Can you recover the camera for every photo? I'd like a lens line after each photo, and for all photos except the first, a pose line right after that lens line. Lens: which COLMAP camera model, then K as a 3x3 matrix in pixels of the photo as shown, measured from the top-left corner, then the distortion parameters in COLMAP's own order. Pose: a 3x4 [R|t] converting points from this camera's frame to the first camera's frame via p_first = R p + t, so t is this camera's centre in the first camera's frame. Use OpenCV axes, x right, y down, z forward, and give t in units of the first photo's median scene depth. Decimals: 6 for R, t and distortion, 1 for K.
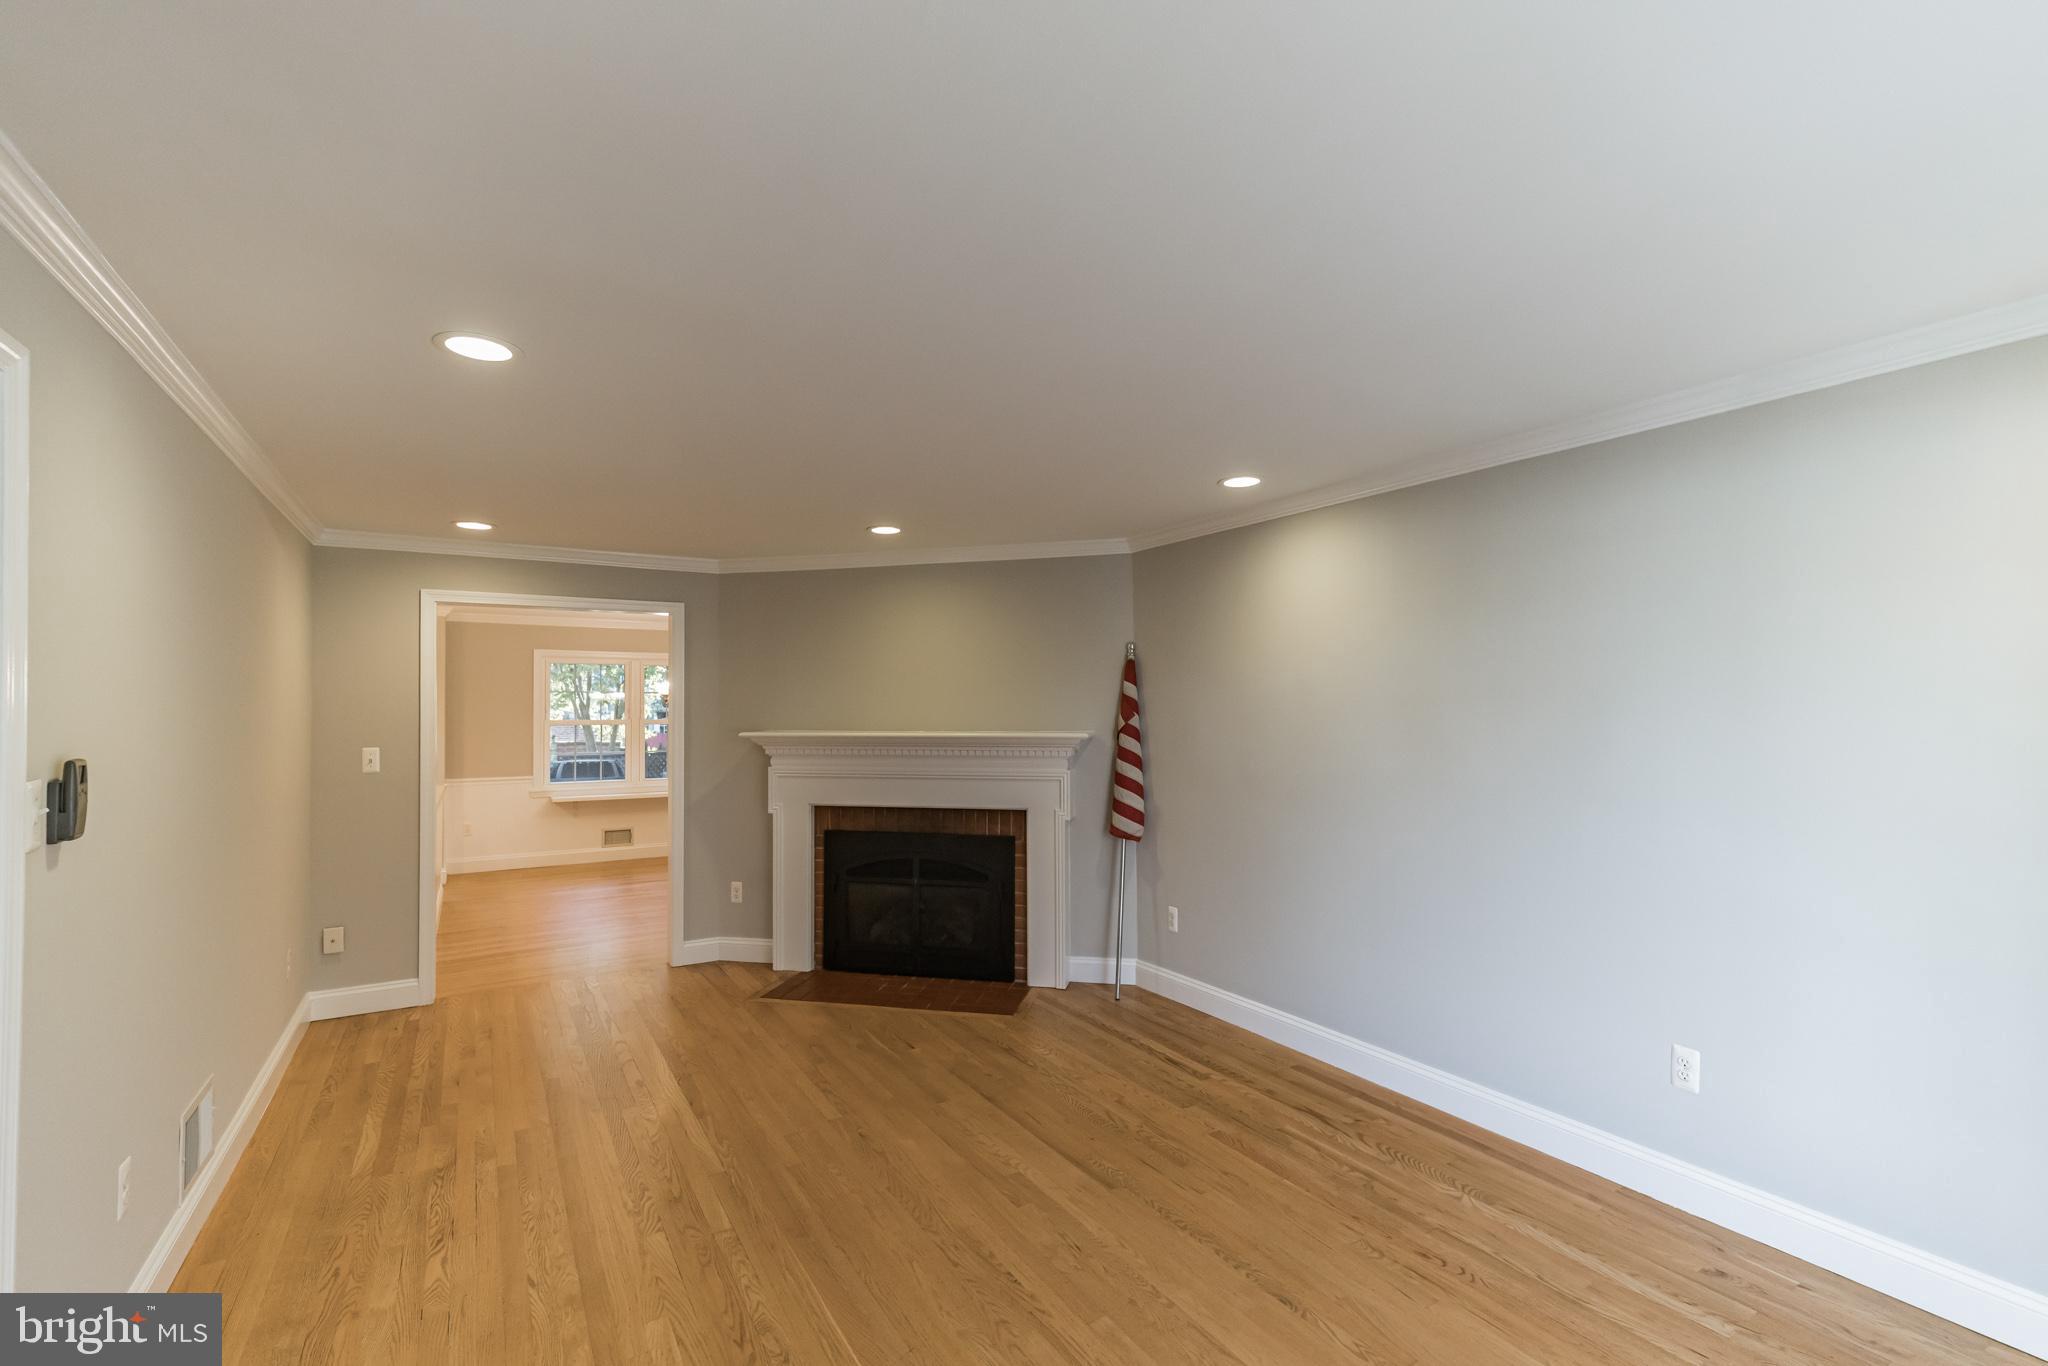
lens RADIAL K [[907.9, 0, 1035.5], [0, 907.9, 695.2], [0, 0, 1]] dist [0.003508, 0.001014]
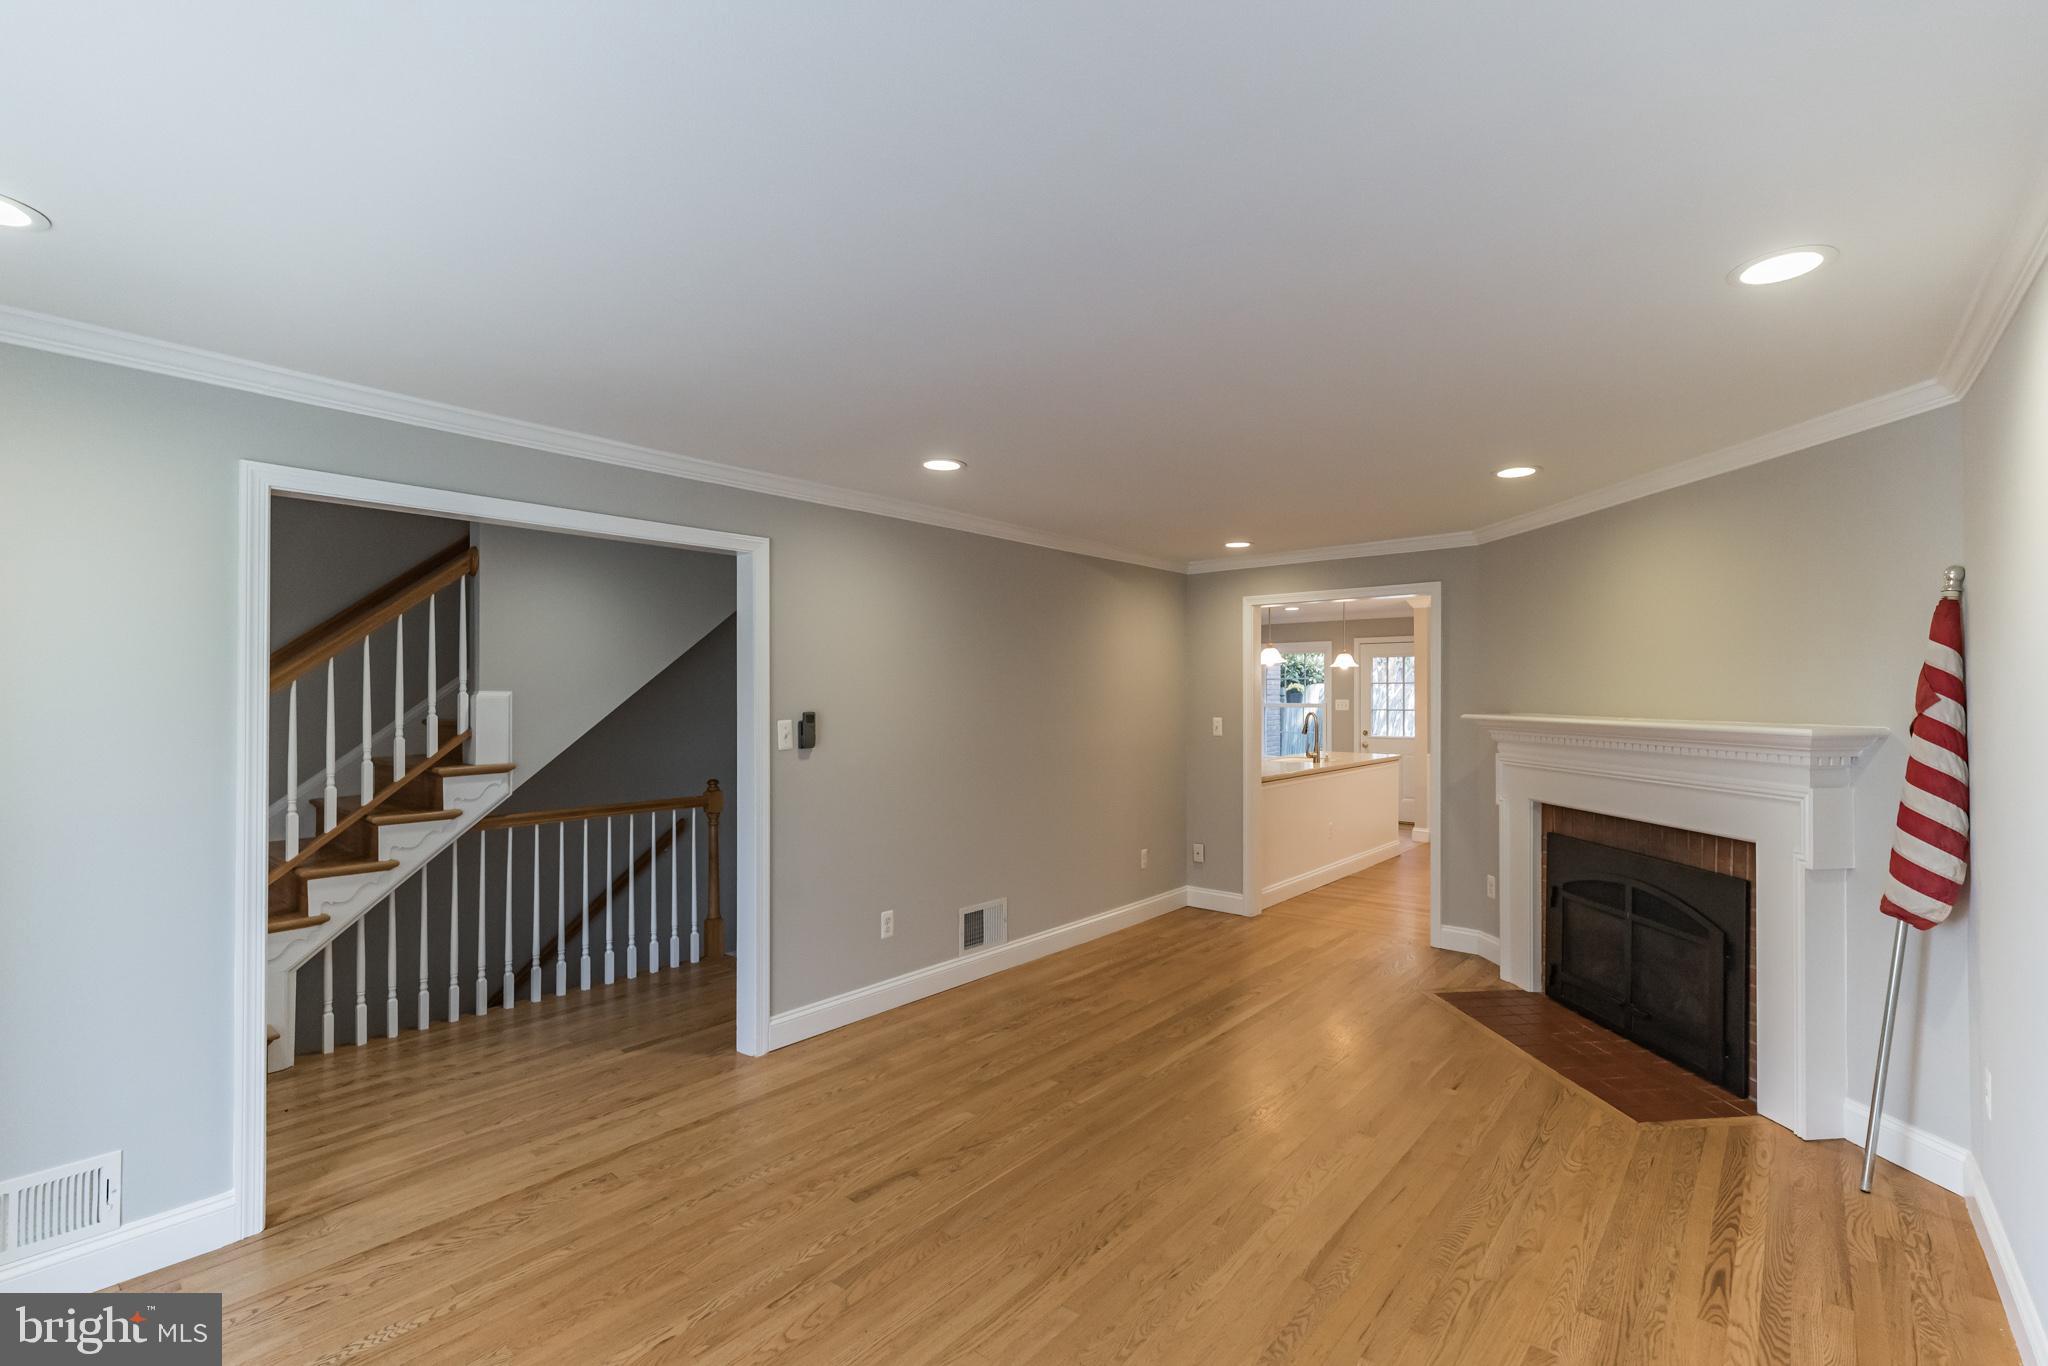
lens RADIAL K [[907.9, 0, 1039.9], [0, 907.9, 690.7], [0, 0, 1]] dist [0.003508, 0.001014]
pose [[0.311460, 0.002116, -0.950257, 0.481884], [0.015104, 0.999860, 0.007177, 0.003859], [0.950139, -0.016588, 0.311385, 0.326254]]
